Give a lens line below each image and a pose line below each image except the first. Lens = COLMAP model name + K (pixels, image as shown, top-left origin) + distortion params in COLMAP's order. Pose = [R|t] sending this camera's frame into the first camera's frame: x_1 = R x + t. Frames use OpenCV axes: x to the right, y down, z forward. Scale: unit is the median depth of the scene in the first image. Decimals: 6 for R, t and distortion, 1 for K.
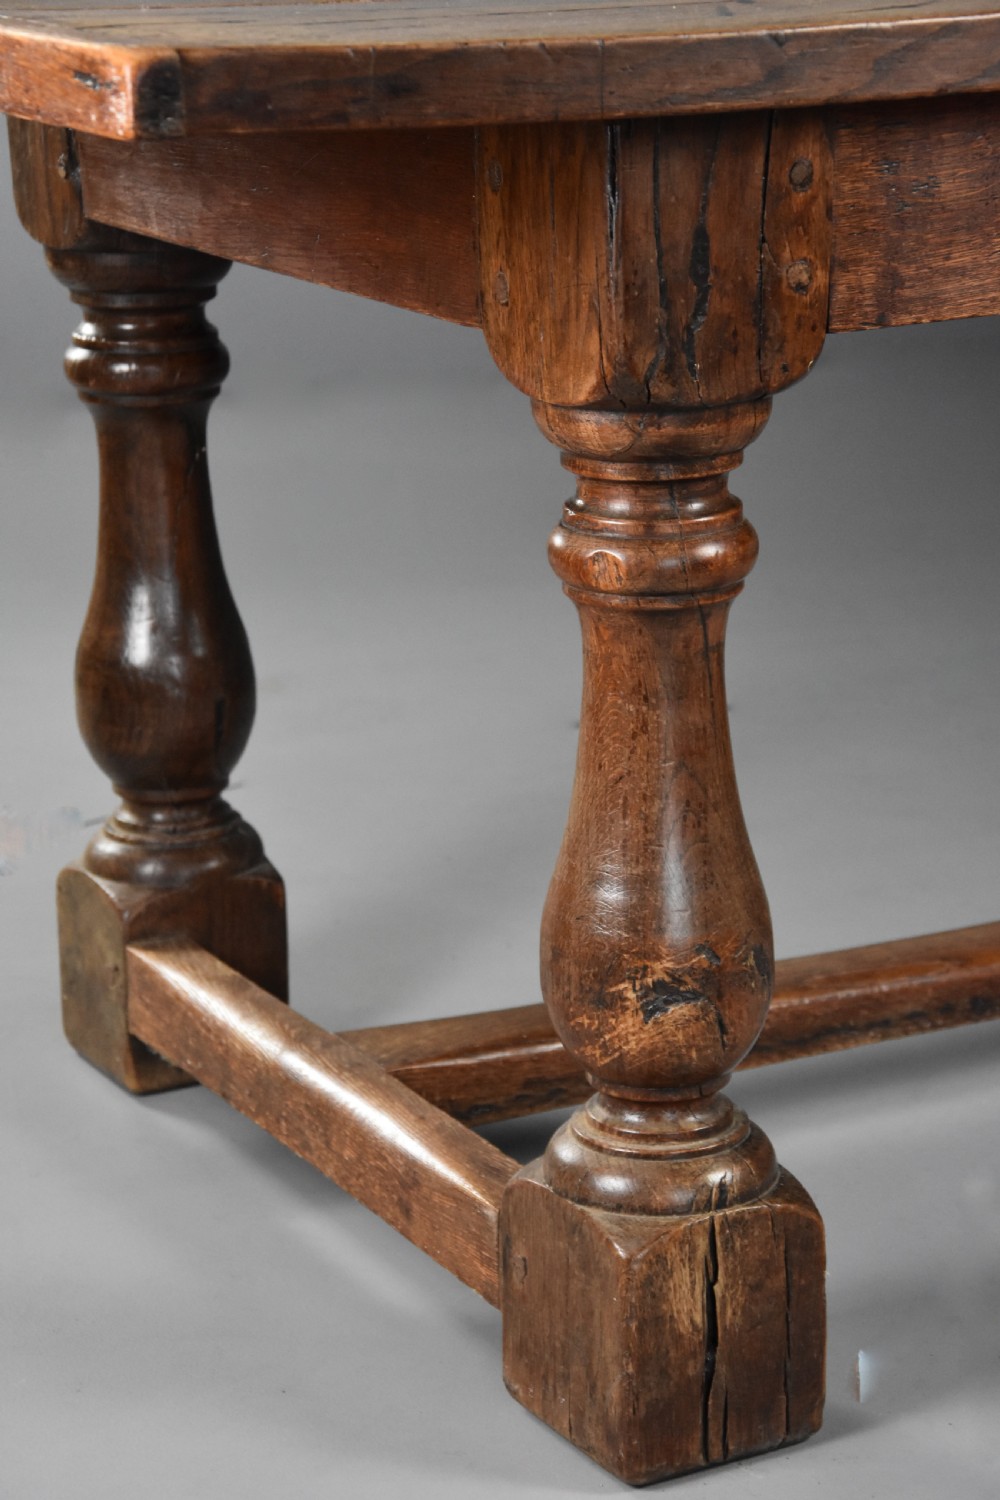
lens RADIAL K [[3518.0, 0, 496.3], [0, 3518.0, 772.7], [0, 0, 1]] dist [0.461468, 0.201981]
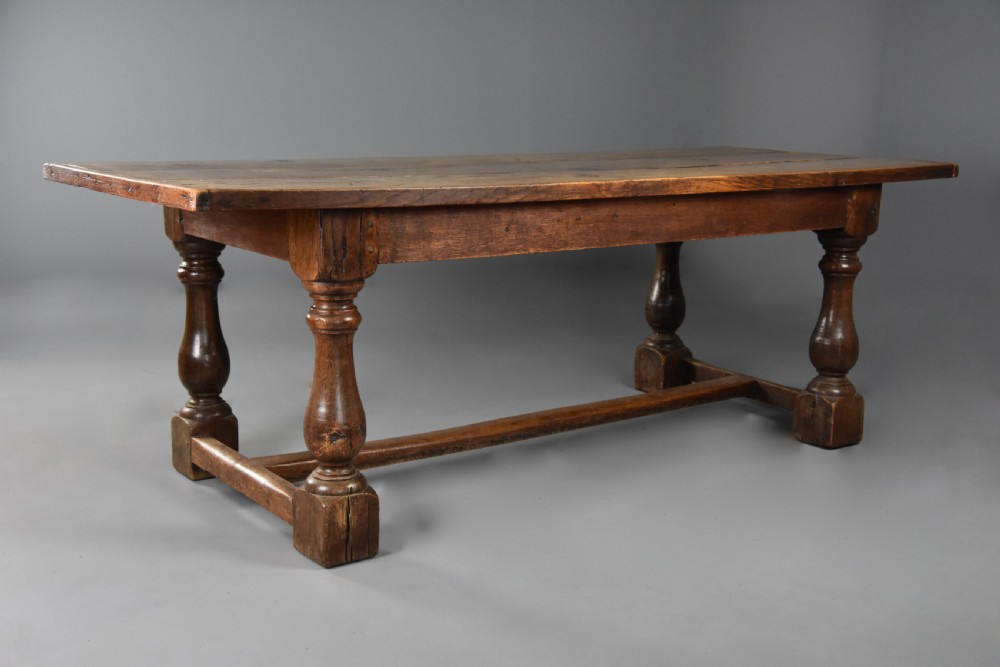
lens RADIAL K [[1208.3, 0, 500.0], [0, 1208.3, 333.5], [0, 0, 1]] dist [0.027437, 0.018210]
pose [[0.990290, 0.009942, 0.138661, 0.040392], [0.001522, 0.996604, -0.082325, 0.058814], [-0.139009, 0.081737, 0.986912, -0.305318]]
